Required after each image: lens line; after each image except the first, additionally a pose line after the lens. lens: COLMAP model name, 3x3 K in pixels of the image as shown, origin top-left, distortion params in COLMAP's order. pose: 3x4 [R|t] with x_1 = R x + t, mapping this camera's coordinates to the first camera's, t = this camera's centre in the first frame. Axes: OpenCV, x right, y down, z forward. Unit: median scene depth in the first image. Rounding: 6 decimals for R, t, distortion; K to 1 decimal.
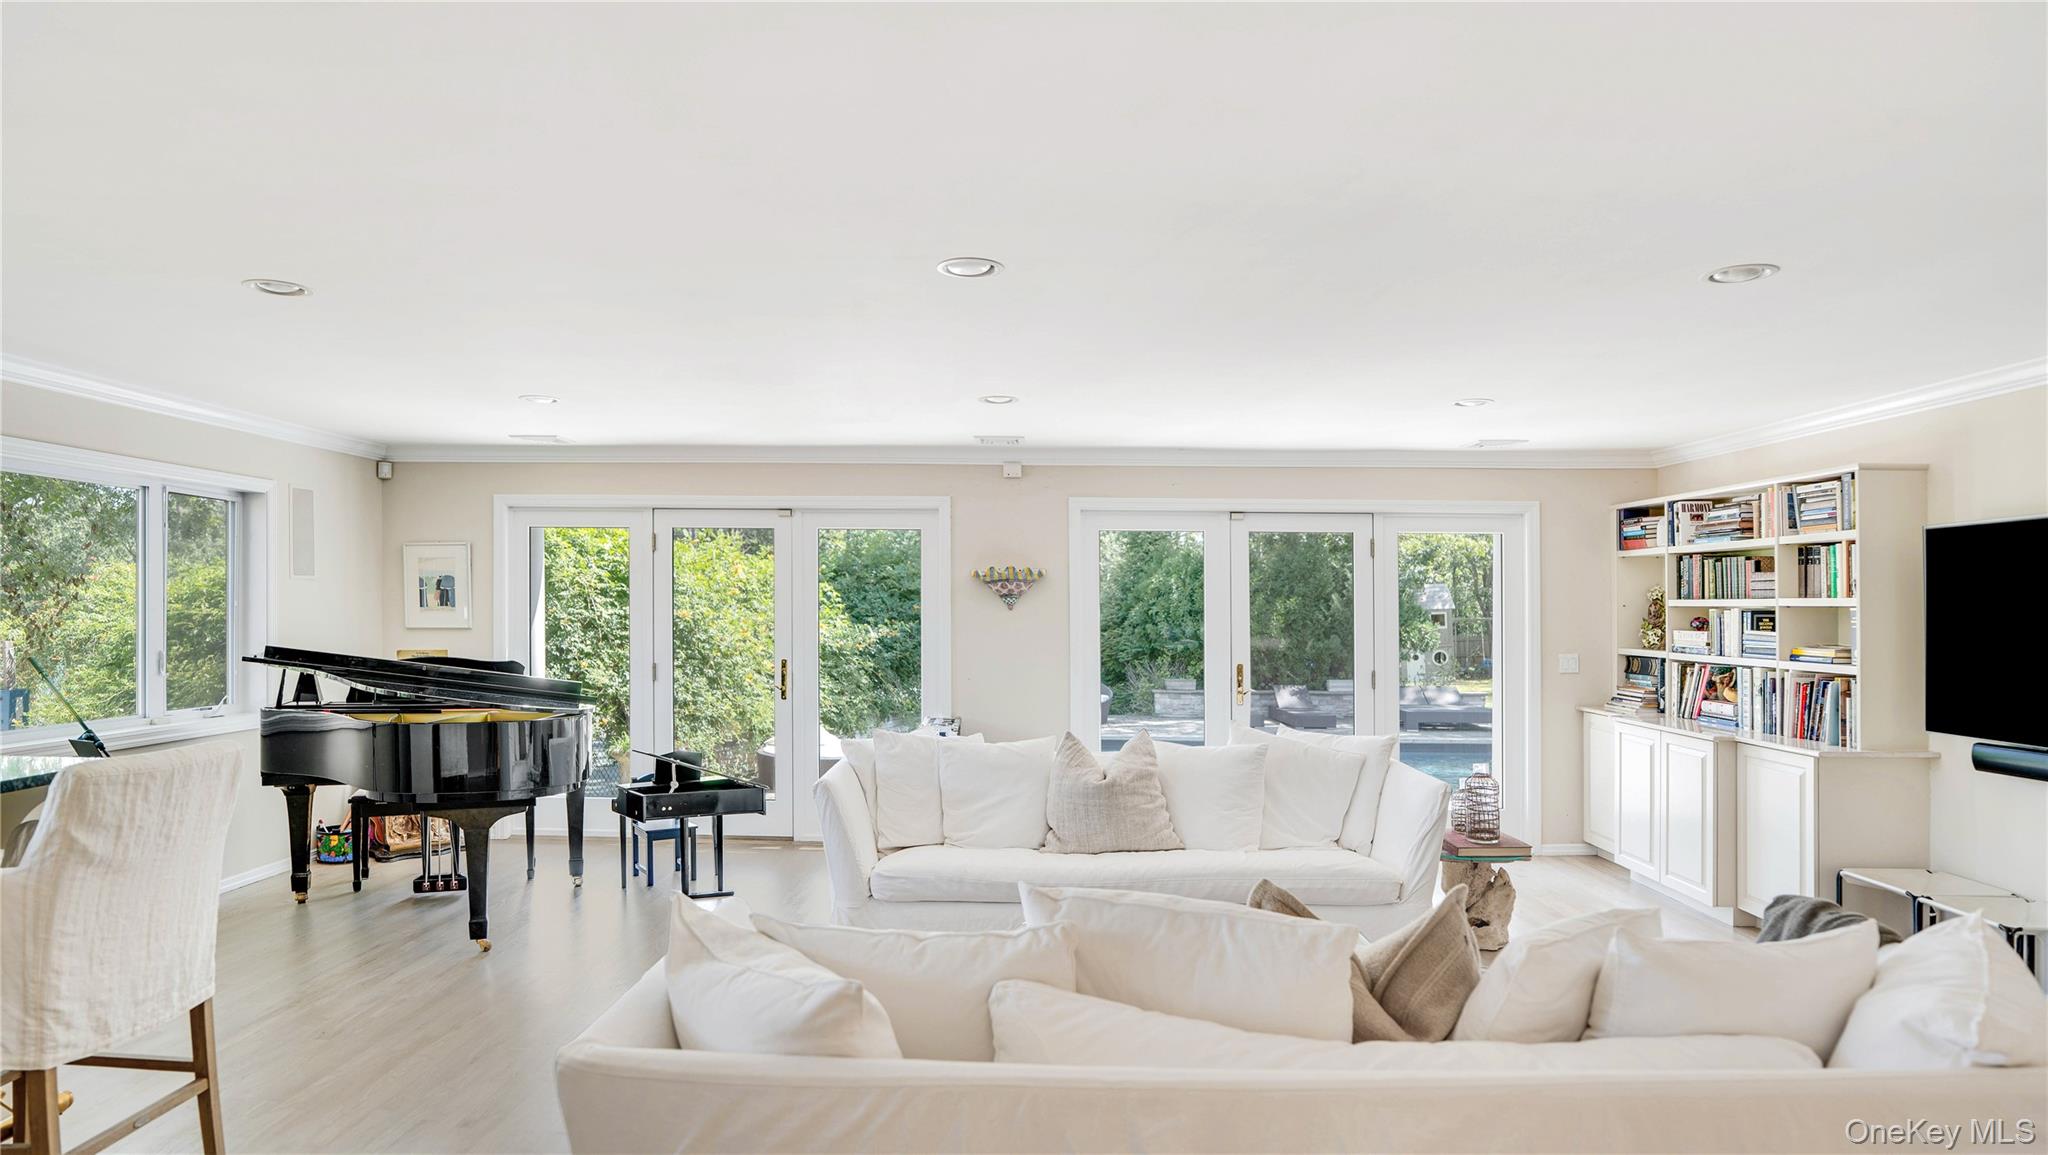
lens RADIAL K [[1162.7, 0, 1028.0], [0, 1162.7, 592.9], [0, 0, 1]] dist [-0.036642, 0.000363]
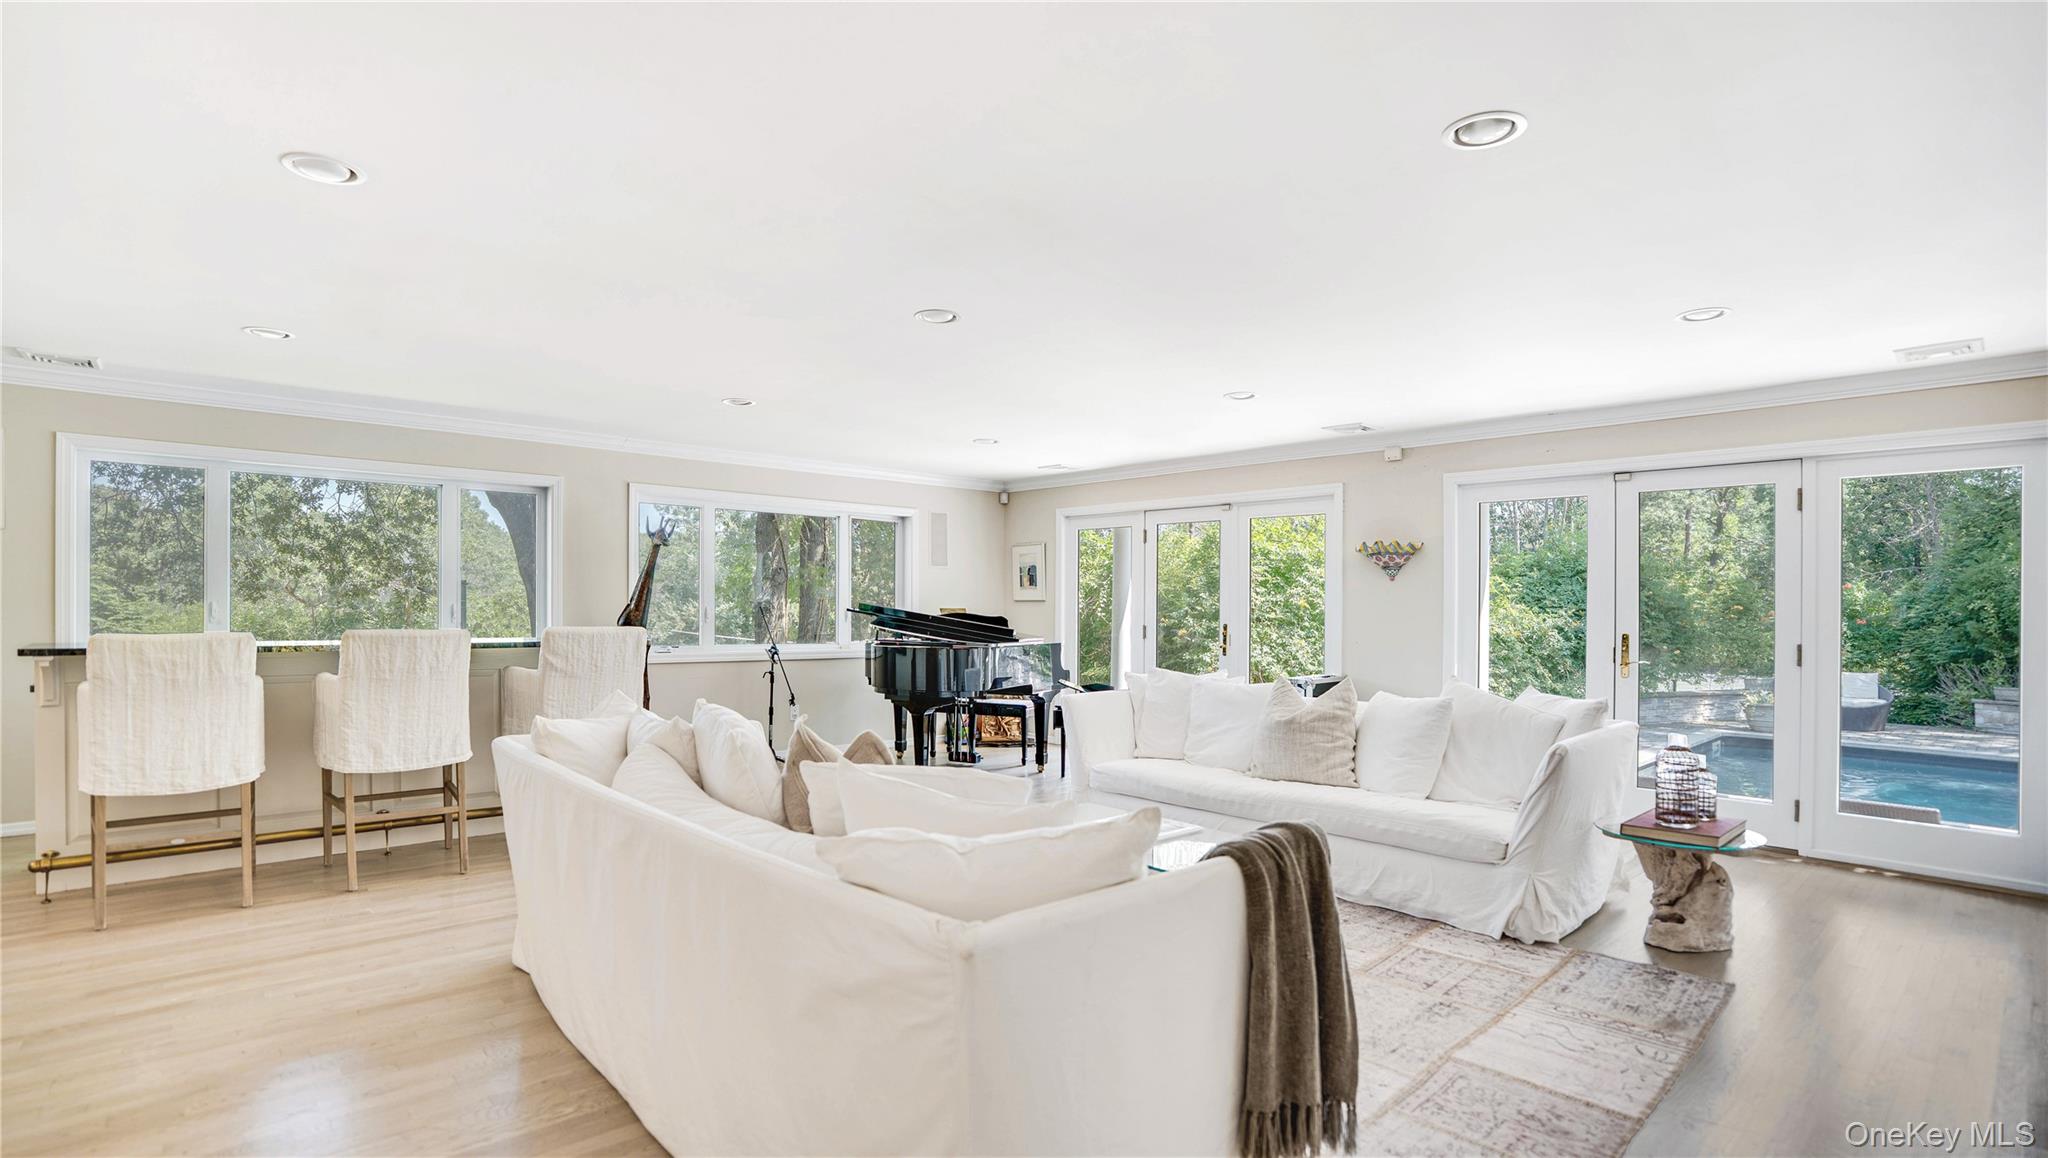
lens RADIAL K [[975.0, 0, 1024.6], [0, 975.0, 610.2], [0, 0, 1]] dist [-0.020534, -0.000016]
pose [[0.700121, 0.002352, -0.714020, 0.435930], [0.005368, 0.999949, 0.008558, 0.035775], [0.714004, -0.009825, 0.700073, 0.115265]]
